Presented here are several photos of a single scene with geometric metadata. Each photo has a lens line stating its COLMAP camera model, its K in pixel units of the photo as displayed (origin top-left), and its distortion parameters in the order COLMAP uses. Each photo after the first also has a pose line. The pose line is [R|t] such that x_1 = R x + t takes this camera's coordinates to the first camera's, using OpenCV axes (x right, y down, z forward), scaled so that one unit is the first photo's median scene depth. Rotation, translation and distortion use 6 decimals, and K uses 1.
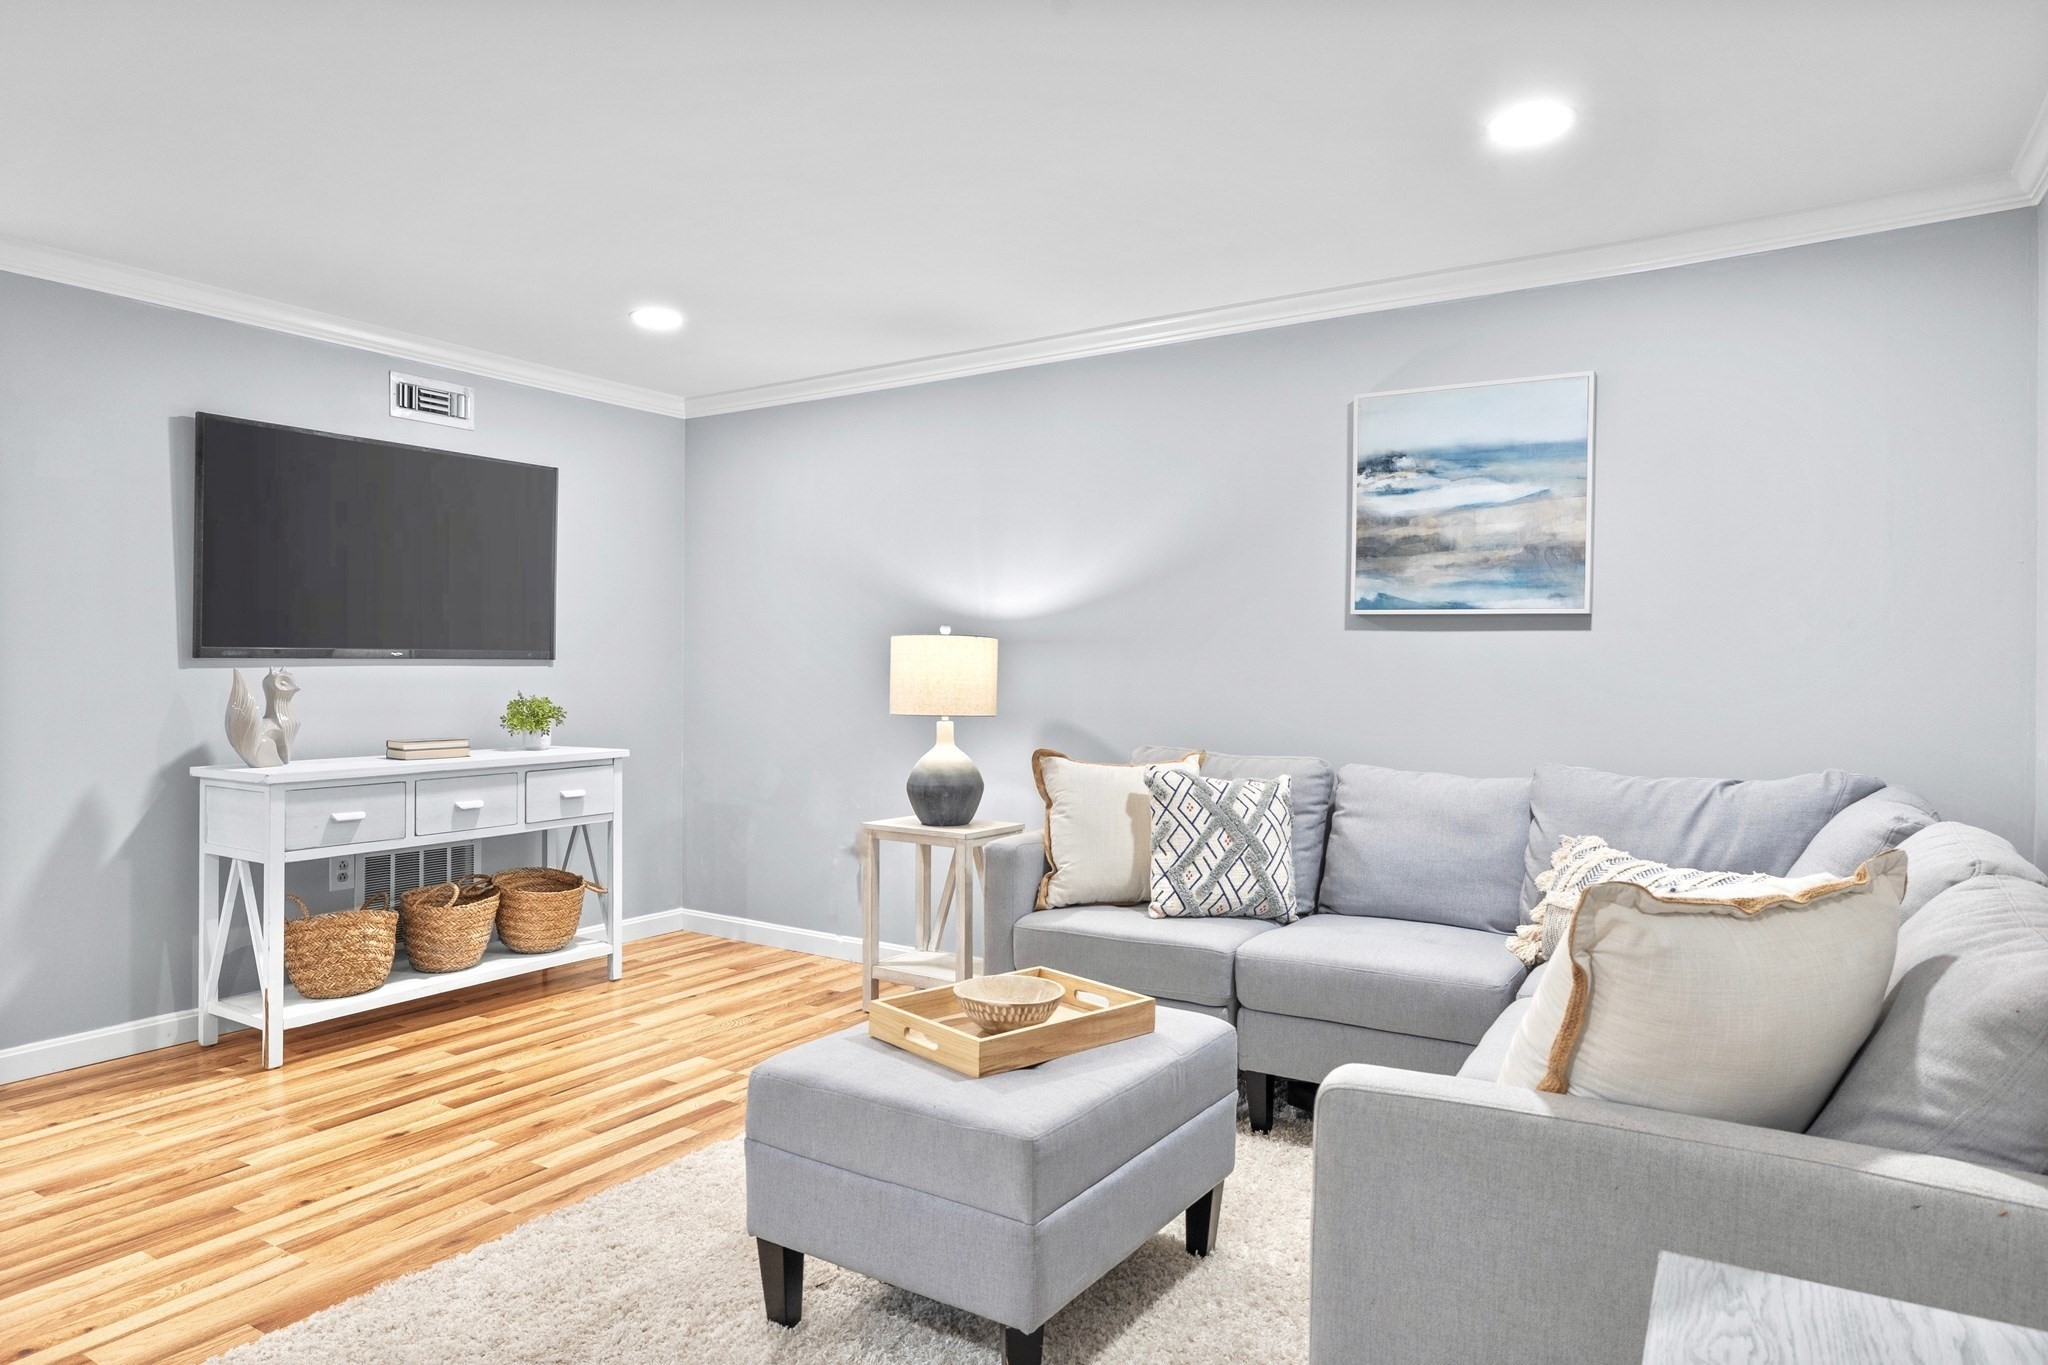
lens RADIAL K [[1235.6, 0, 1033.7], [0, 1235.6, 663.7], [0, 0, 1]] dist [0.001284, 0.001444]
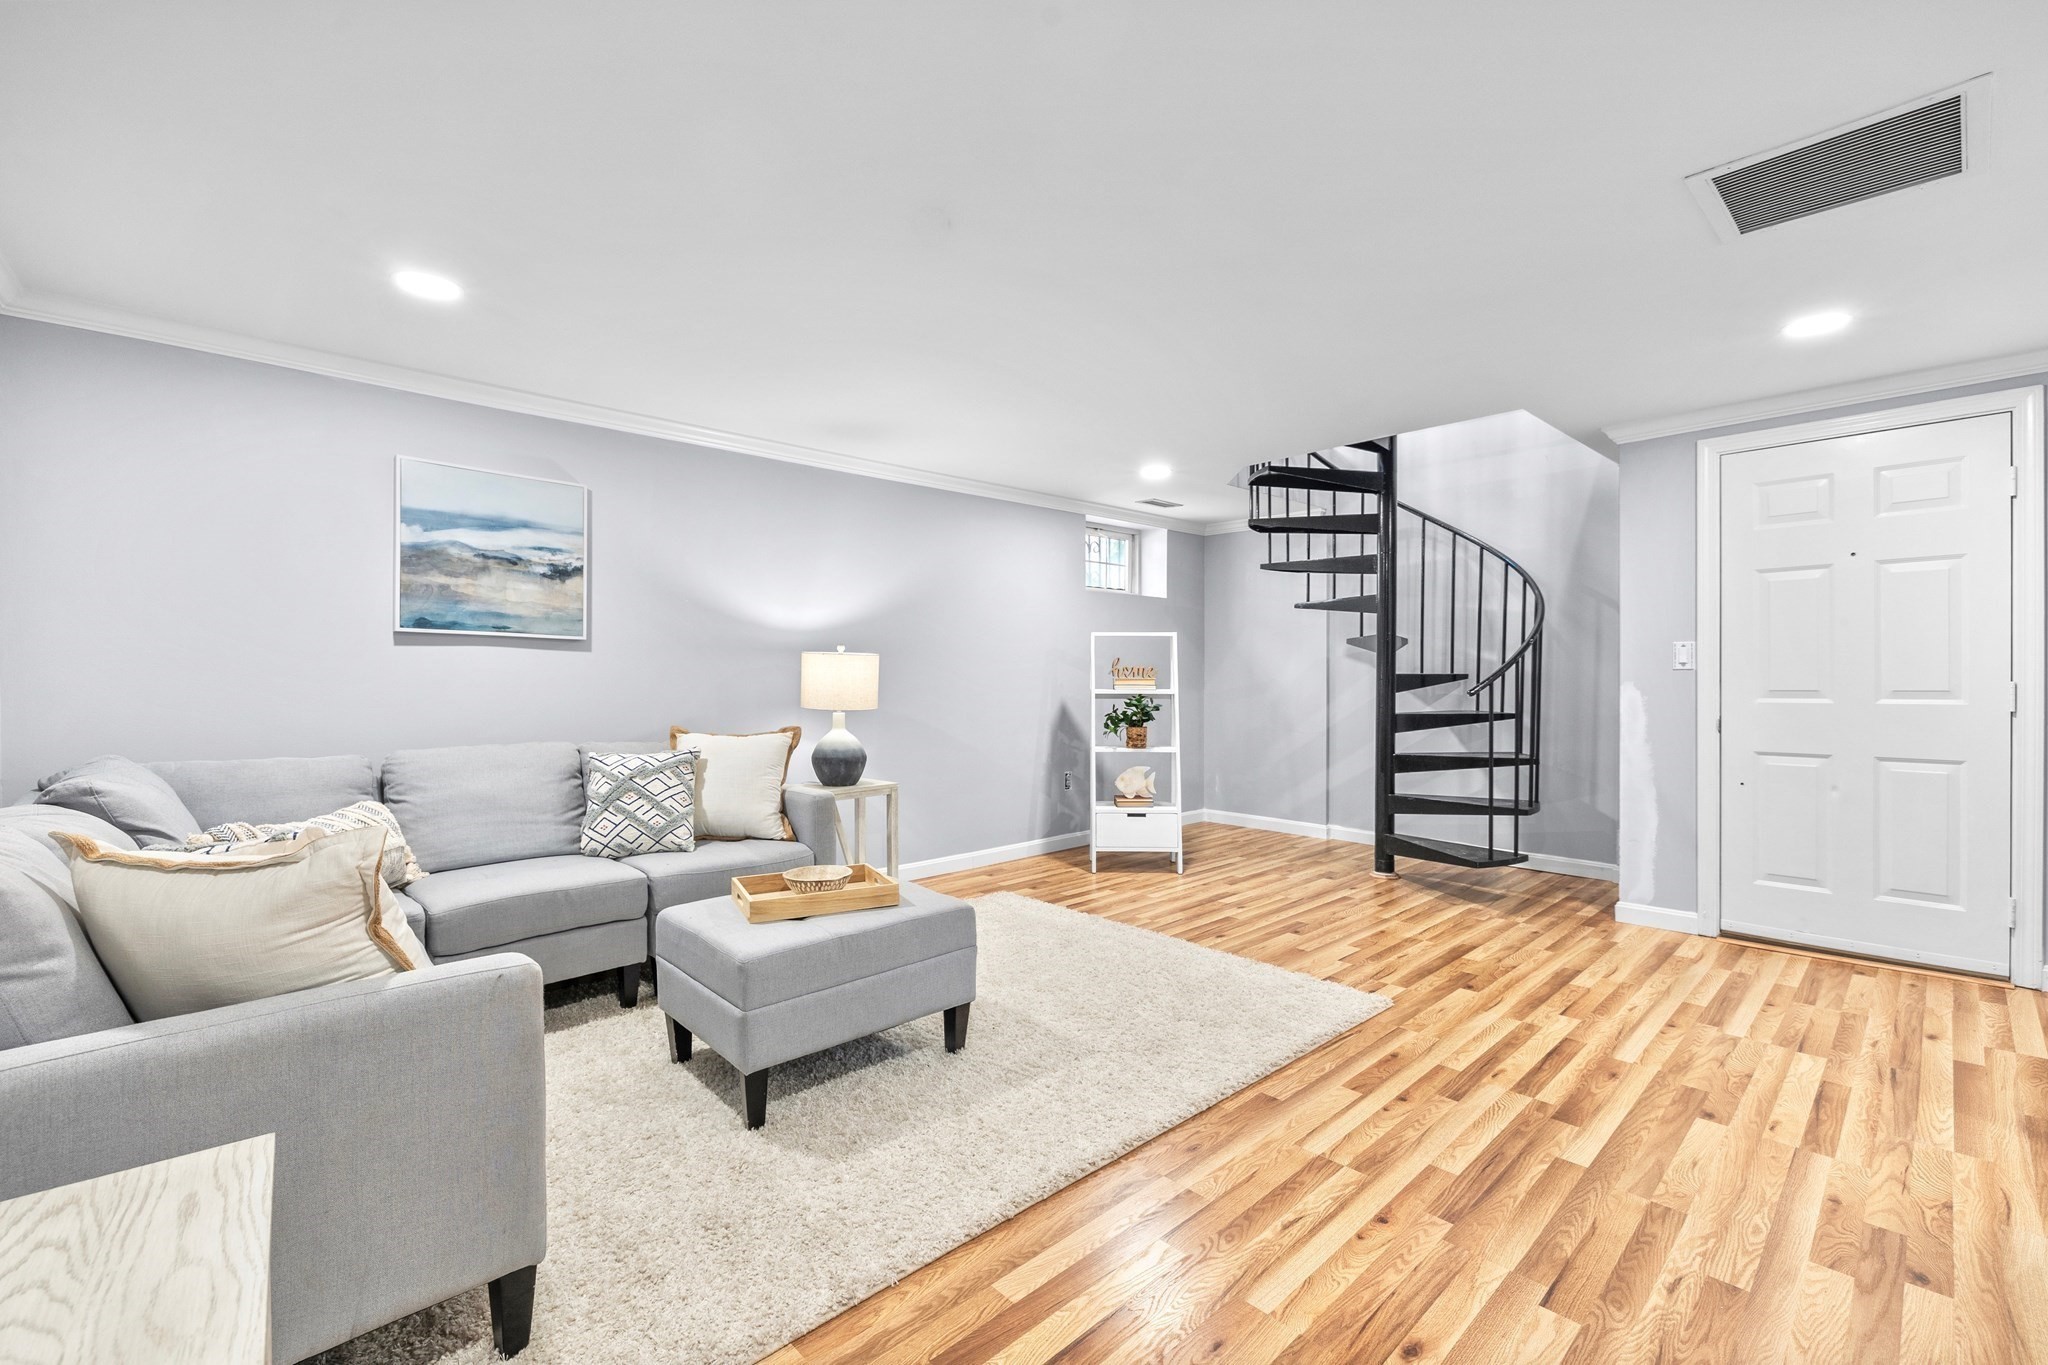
lens RADIAL K [[878.6, 0, 1025.4], [0, 878.6, 681.2], [0, 0, 1]] dist [-0.000312, 0.000171]
pose [[-0.969651, 0.000542, 0.244494, -0.501840], [0.004465, 0.999870, 0.015495, -0.006997], [-0.244453, 0.016117, -0.969527, 1.806131]]
